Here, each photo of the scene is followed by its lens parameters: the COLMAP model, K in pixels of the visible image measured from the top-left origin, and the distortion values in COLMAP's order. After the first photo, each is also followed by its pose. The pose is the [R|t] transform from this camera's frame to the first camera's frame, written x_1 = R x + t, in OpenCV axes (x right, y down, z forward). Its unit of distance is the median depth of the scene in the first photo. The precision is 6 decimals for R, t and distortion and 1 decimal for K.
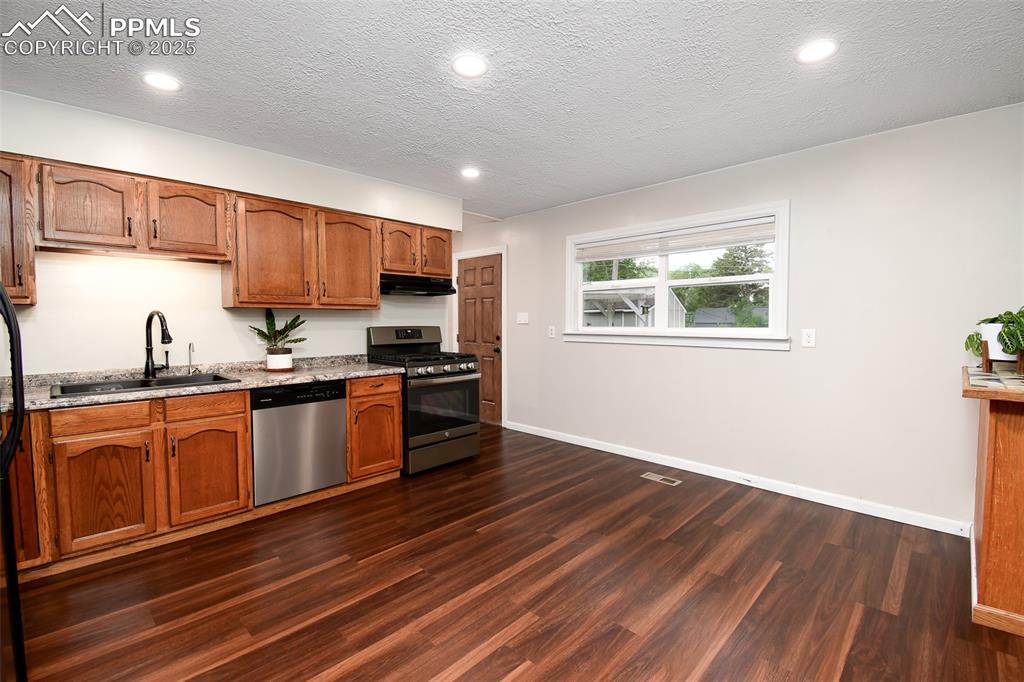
lens RADIAL K [[449.2, 0, 512.0], [0, 449.2, 341.0], [0, 0, 1]] dist [0.035793, -0.028018]
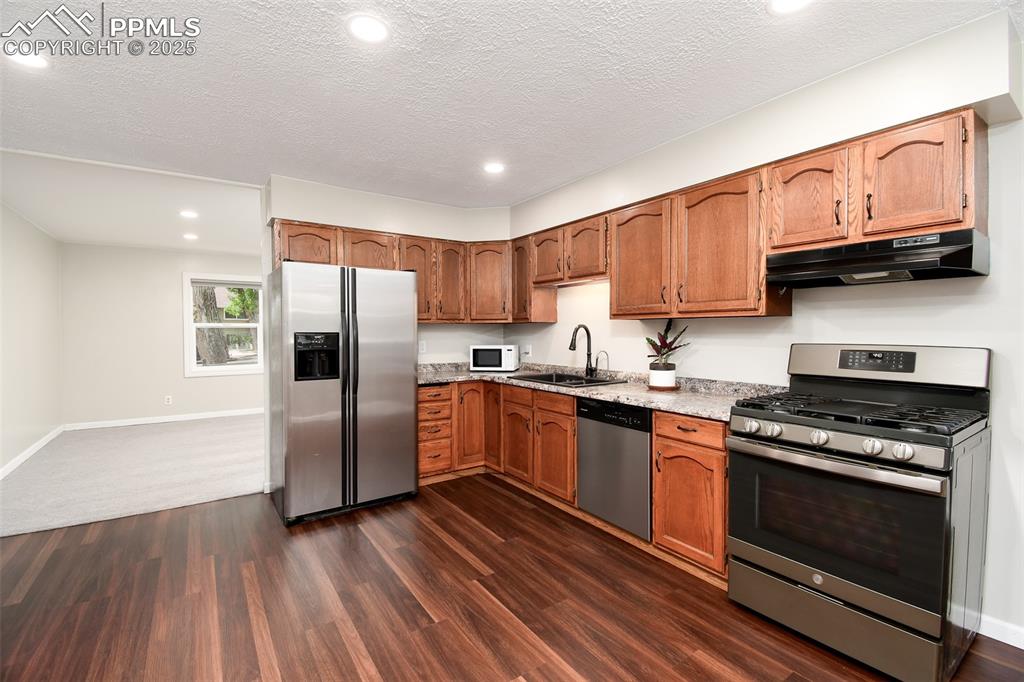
lens RADIAL K [[449.2, 0, 512.0], [0, 449.2, 341.0], [0, 0, 1]] dist [0.035793, -0.028018]
pose [[-0.187474, 0.025335, -0.981943, 0.423929], [-0.043164, 0.998489, 0.034003, -0.046338], [0.981321, 0.048759, -0.186098, 0.883345]]
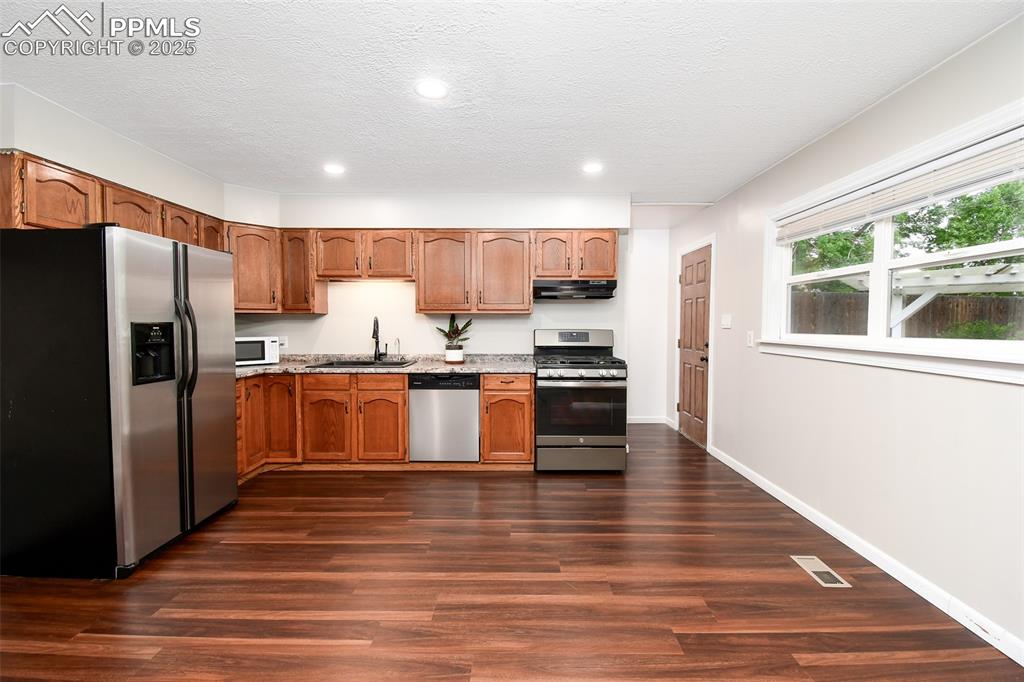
lens RADIAL K [[449.2, 0, 512.0], [0, 449.2, 341.0], [0, 0, 1]] dist [0.035793, -0.028018]
pose [[0.692149, 0.031995, -0.721046, 0.516159], [-0.036659, 0.999286, 0.009151, -0.013064], [0.720824, 0.020099, 0.692827, 0.244658]]
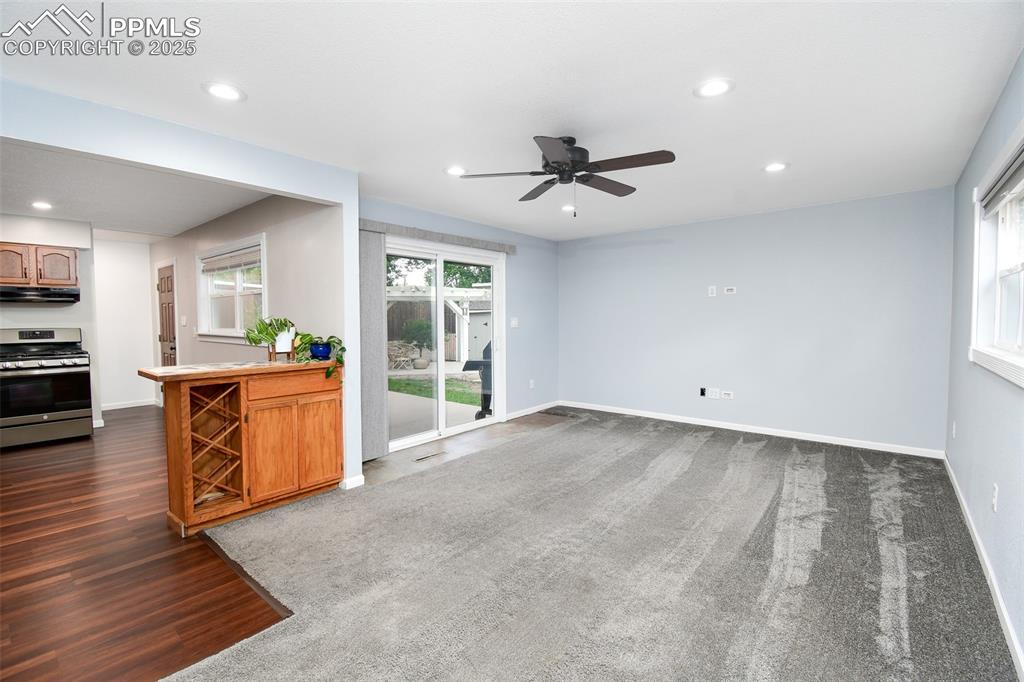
lens RADIAL K [[449.2, 0, 512.0], [0, 449.2, 341.0], [0, 0, 1]] dist [0.035793, -0.028018]
pose [[0.996940, -0.004628, 0.078036, 1.174129], [0.004567, 0.999989, 0.000960, 0.006595], [-0.078040, -0.000601, 0.996950, -0.363436]]
